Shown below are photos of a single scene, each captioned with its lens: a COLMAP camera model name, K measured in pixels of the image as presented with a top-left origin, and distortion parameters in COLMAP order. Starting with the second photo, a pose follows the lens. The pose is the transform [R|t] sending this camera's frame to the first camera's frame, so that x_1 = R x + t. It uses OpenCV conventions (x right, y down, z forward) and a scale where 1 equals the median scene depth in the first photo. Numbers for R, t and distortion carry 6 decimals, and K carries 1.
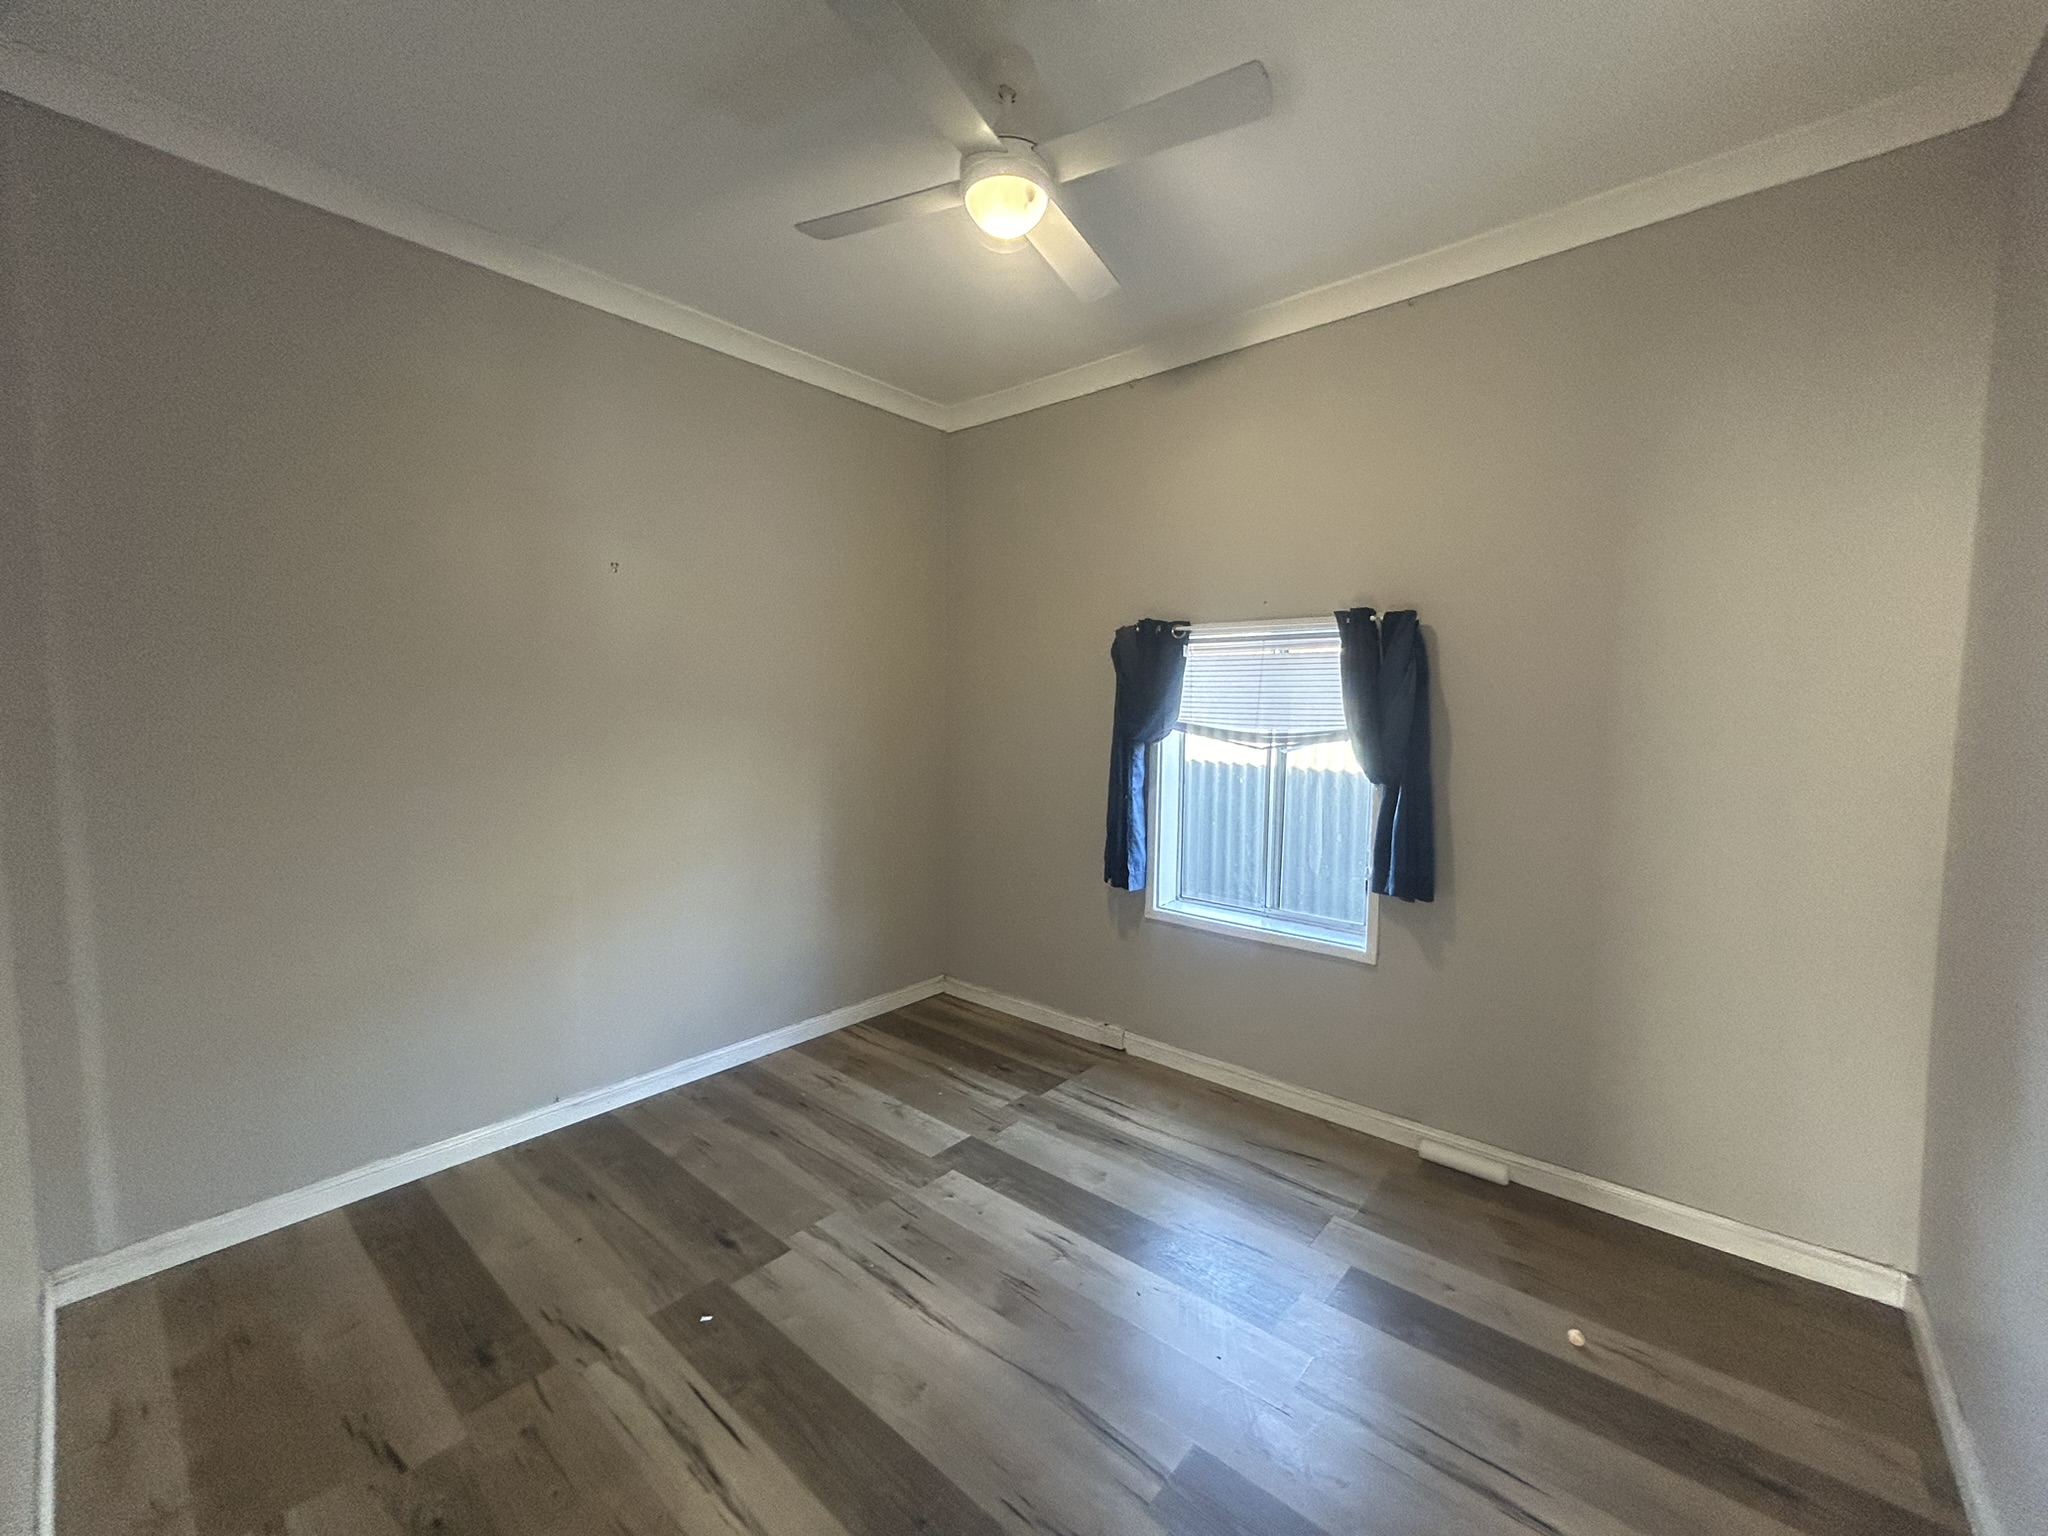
lens RADIAL K [[824.6, 0, 1011.5], [0, 824.6, 763.0], [0, 0, 1]] dist [0.000367, -0.000041]
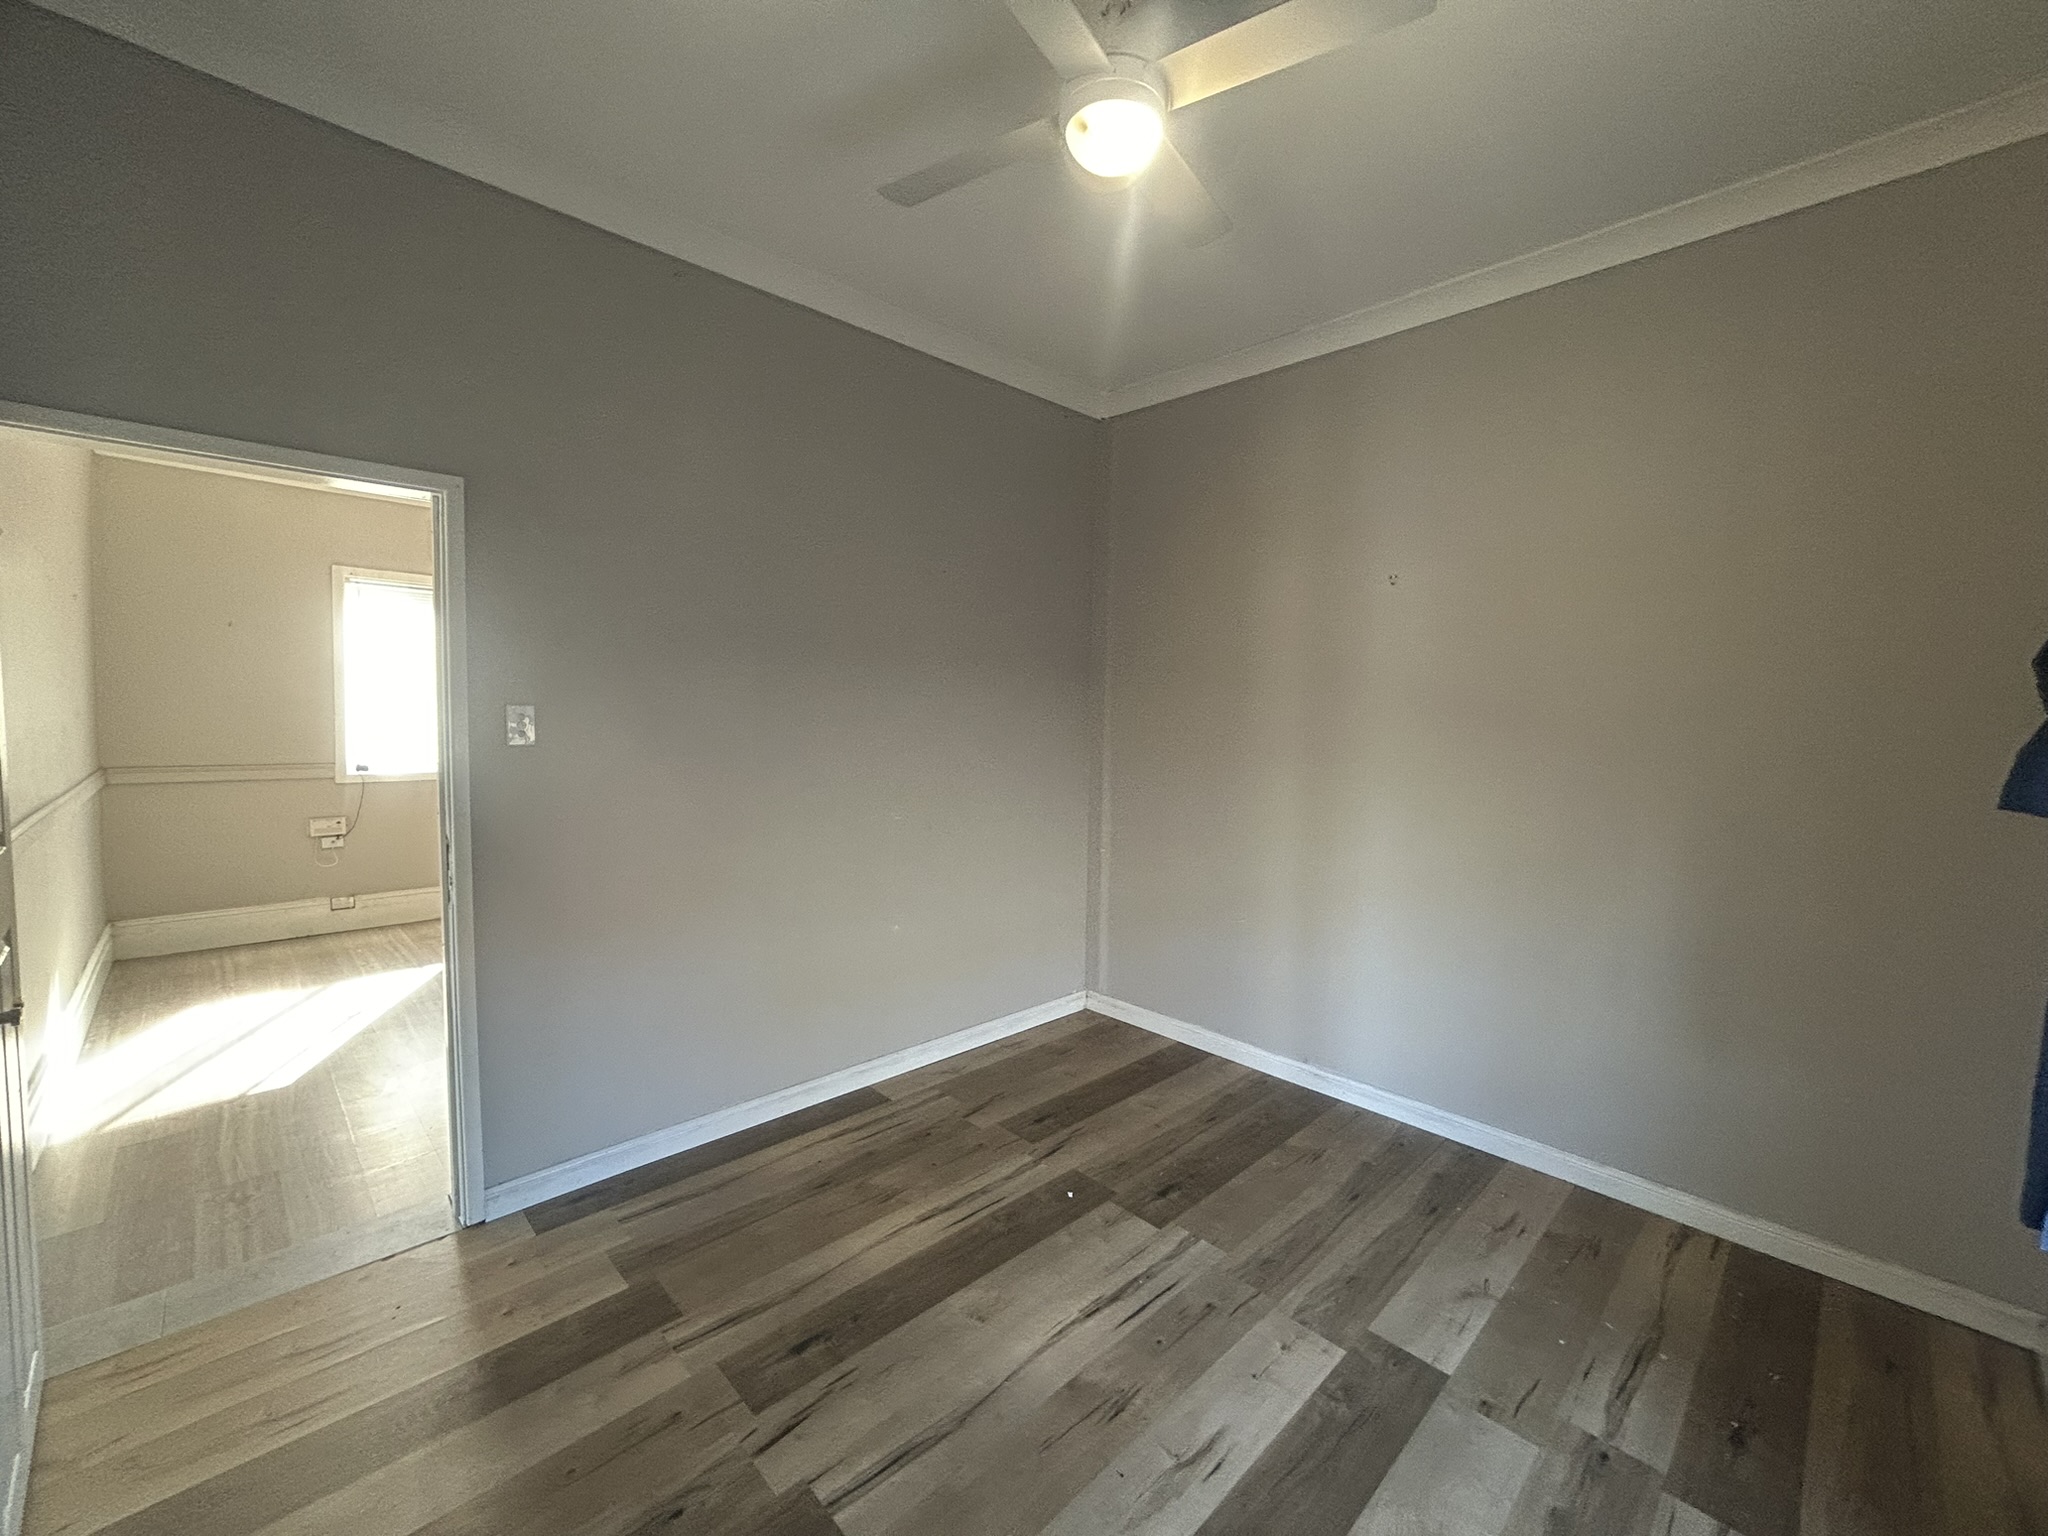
lens RADIAL K [[824.6, 0, 1011.5], [0, 824.6, 763.0], [0, 0, 1]] dist [0.000367, -0.000041]
pose [[-0.092599, 0.054327, -0.994220, 0.662334], [-0.087244, 0.994227, 0.062453, -0.033658], [0.991874, 0.092523, -0.087325, 0.757685]]
